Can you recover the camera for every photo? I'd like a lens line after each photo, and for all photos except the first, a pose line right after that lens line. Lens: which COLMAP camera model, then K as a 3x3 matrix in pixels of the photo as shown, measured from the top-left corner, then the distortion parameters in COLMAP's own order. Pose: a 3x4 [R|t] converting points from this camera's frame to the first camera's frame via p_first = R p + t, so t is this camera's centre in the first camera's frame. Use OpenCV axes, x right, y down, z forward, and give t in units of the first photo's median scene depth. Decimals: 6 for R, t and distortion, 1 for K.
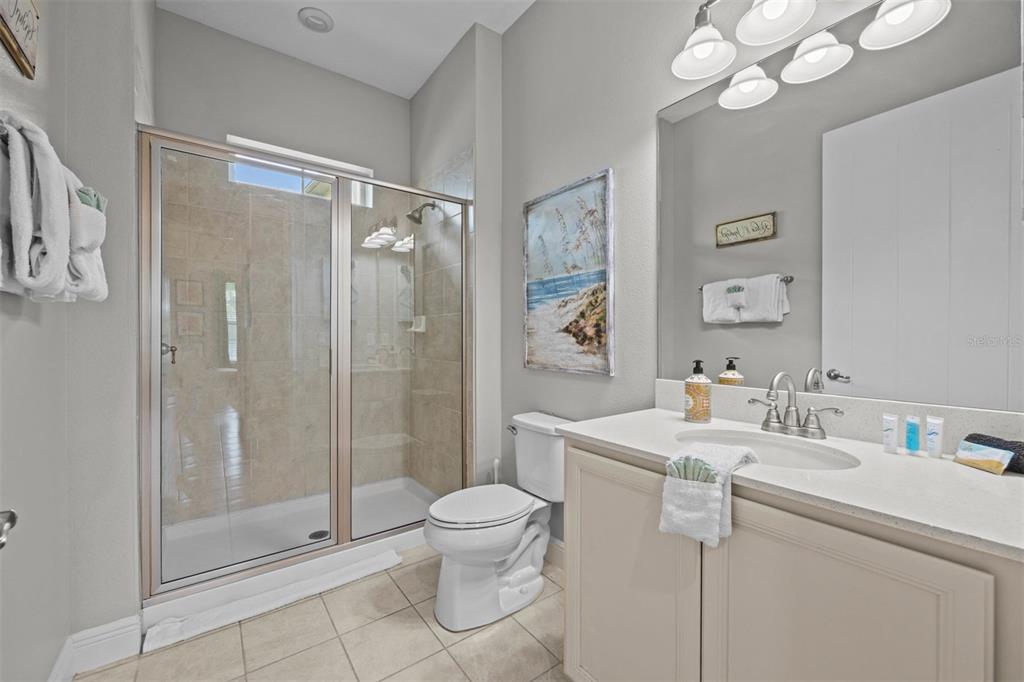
lens RADIAL K [[411.5, 0, 507.9], [0, 411.5, 333.8], [0, 0, 1]] dist [-0.001217, -0.000117]
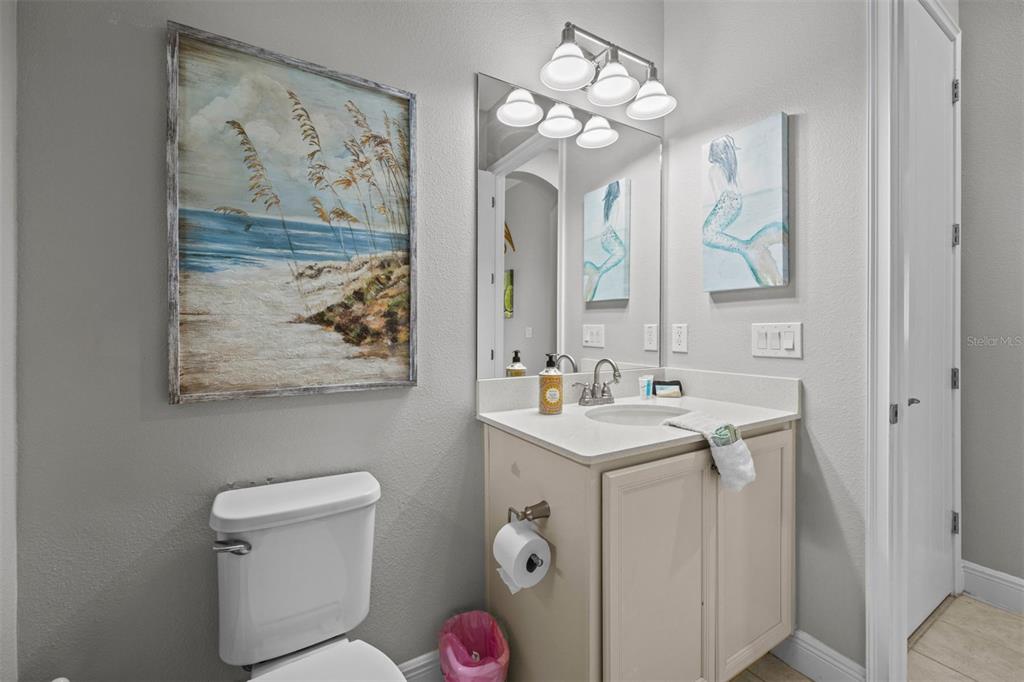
lens RADIAL K [[411.5, 0, 507.9], [0, 411.5, 333.8], [0, 0, 1]] dist [-0.001217, -0.000117]
pose [[0.096621, -0.001921, 0.995319, -0.417327], [-0.003493, 0.999991, 0.002269, 0.008938], [-0.995315, -0.003695, 0.096614, 0.717254]]
